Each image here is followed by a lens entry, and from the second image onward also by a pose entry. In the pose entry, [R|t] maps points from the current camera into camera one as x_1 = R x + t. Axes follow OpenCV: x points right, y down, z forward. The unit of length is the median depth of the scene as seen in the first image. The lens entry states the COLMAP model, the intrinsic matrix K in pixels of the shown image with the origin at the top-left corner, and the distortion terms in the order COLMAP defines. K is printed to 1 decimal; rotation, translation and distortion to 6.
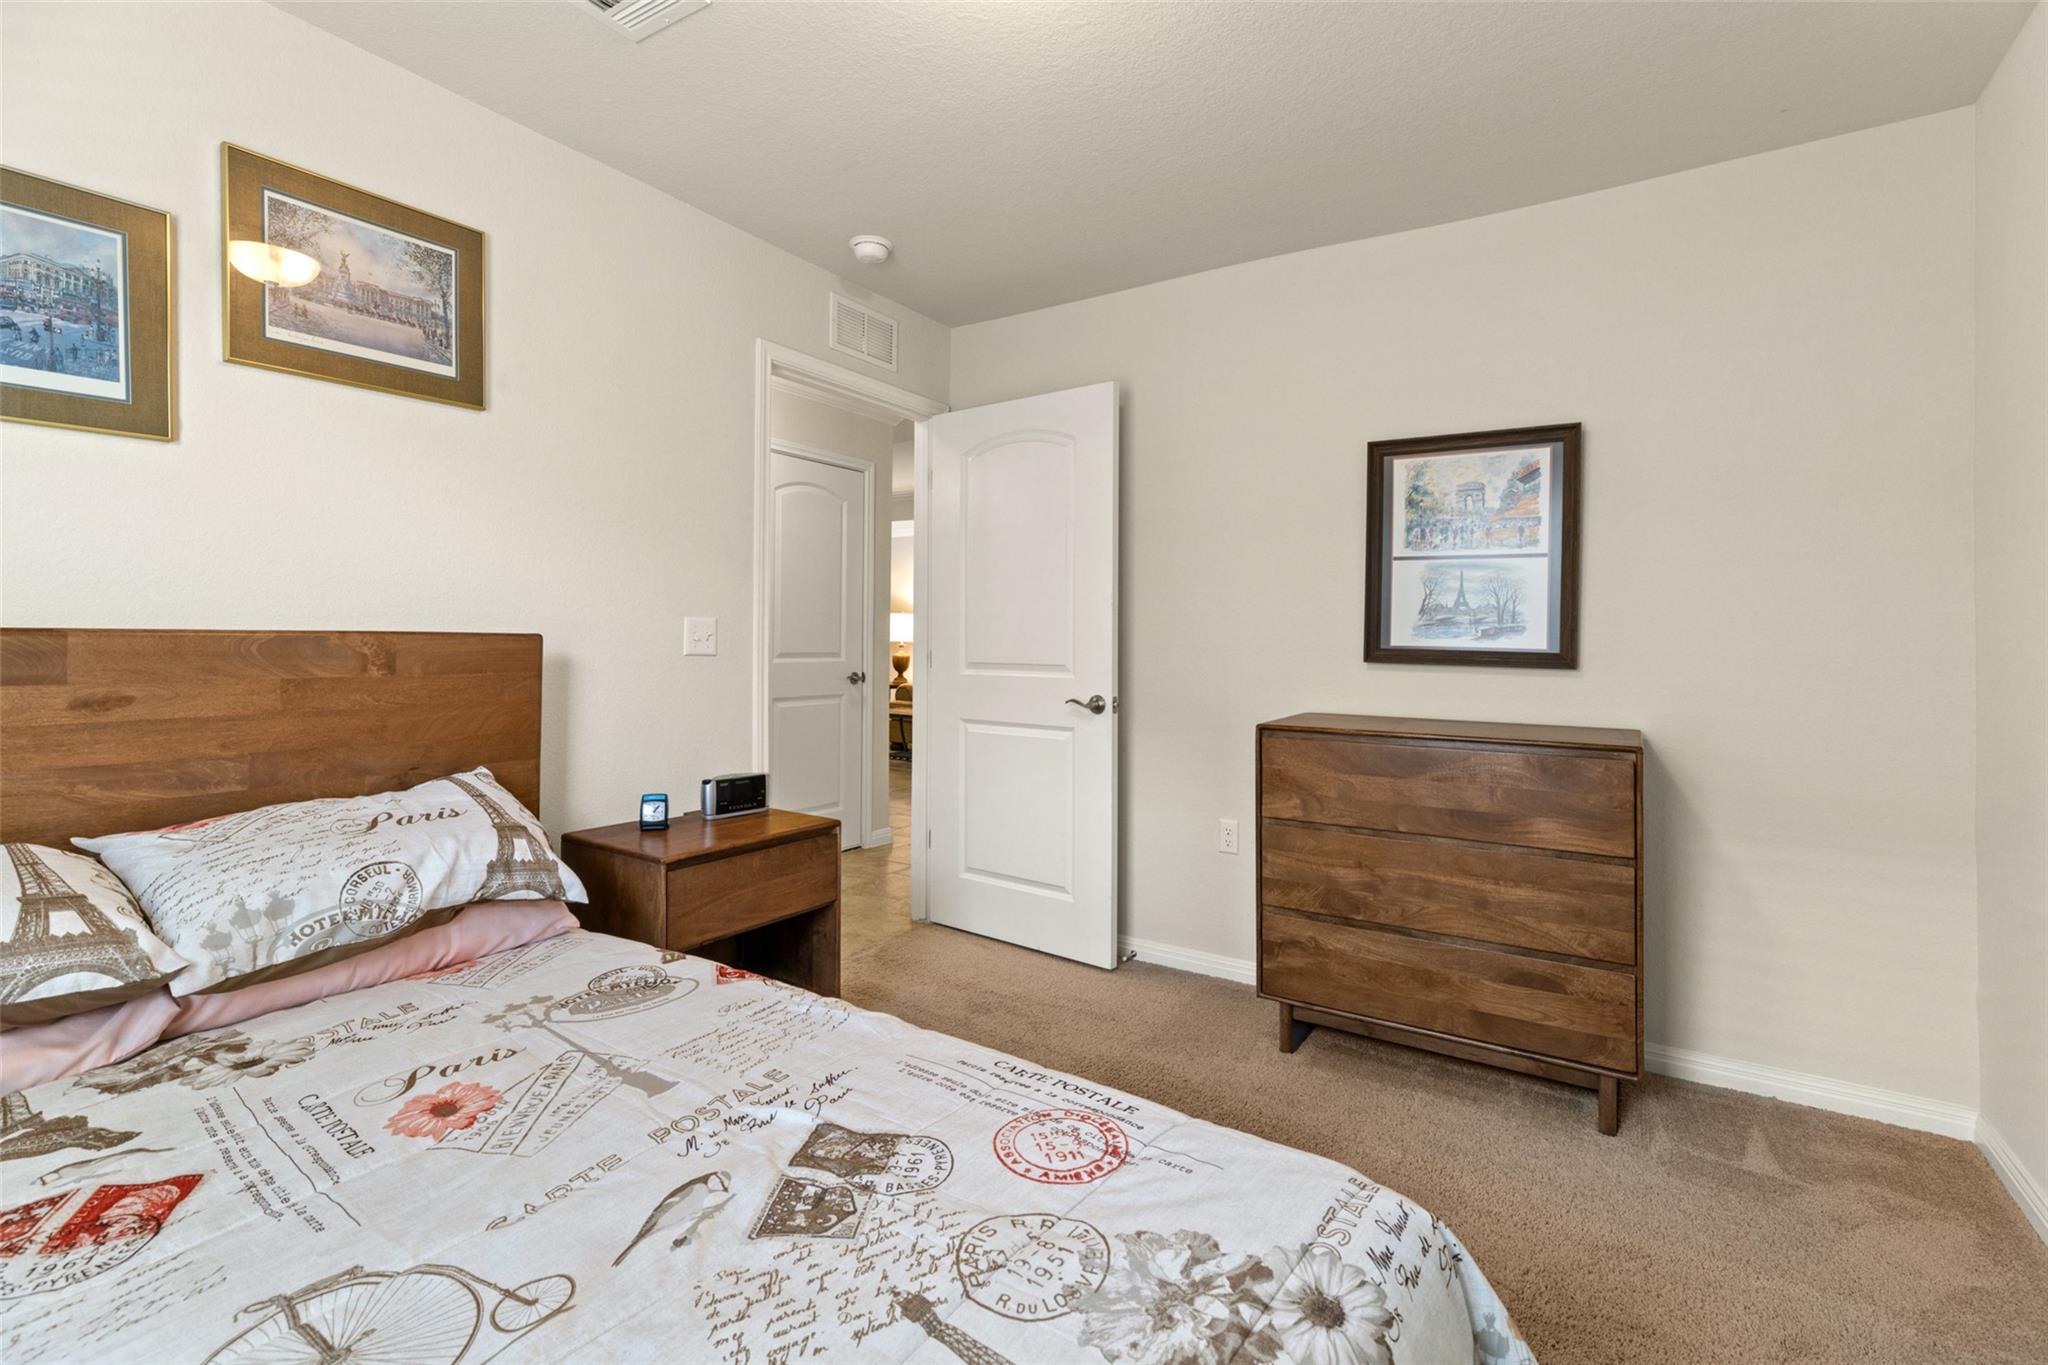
lens RADIAL K [[926.6, 0, 1036.3], [0, 926.6, 638.0], [0, 0, 1]] dist [0.000588, 0.003175]
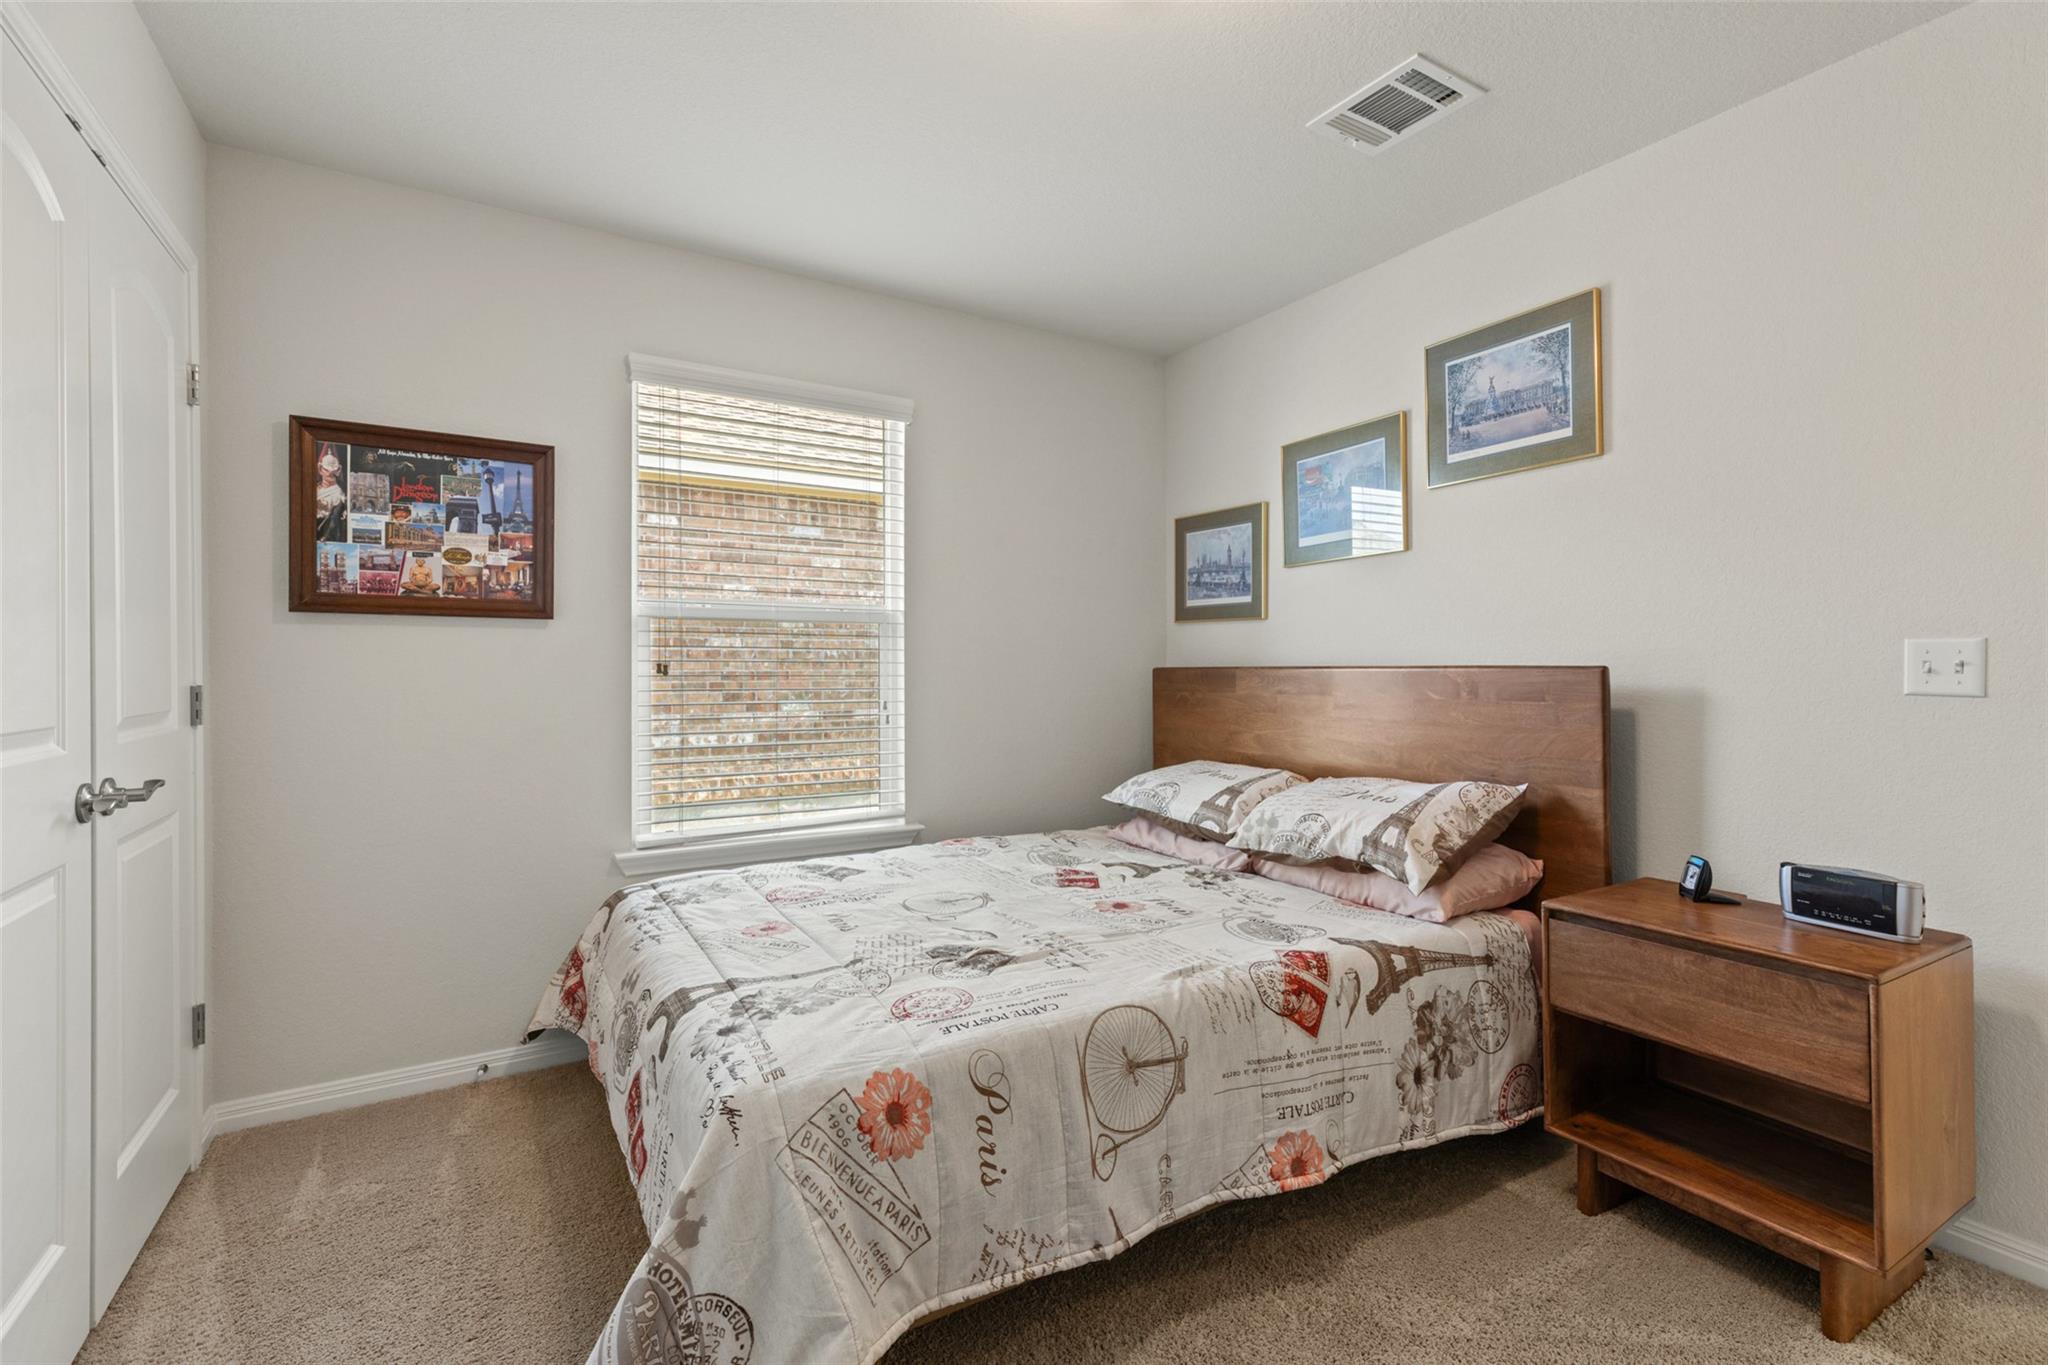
lens RADIAL K [[926.6, 0, 1027.2], [0, 926.6, 675.4], [0, 0, 1]] dist [0.000588, 0.003175]
pose [[-0.442477, -0.002343, -0.896777, 0.894353], [-0.002039, 0.999997, -0.001606, 0.012273], [0.896778, 0.001118, -0.442480, 1.235601]]
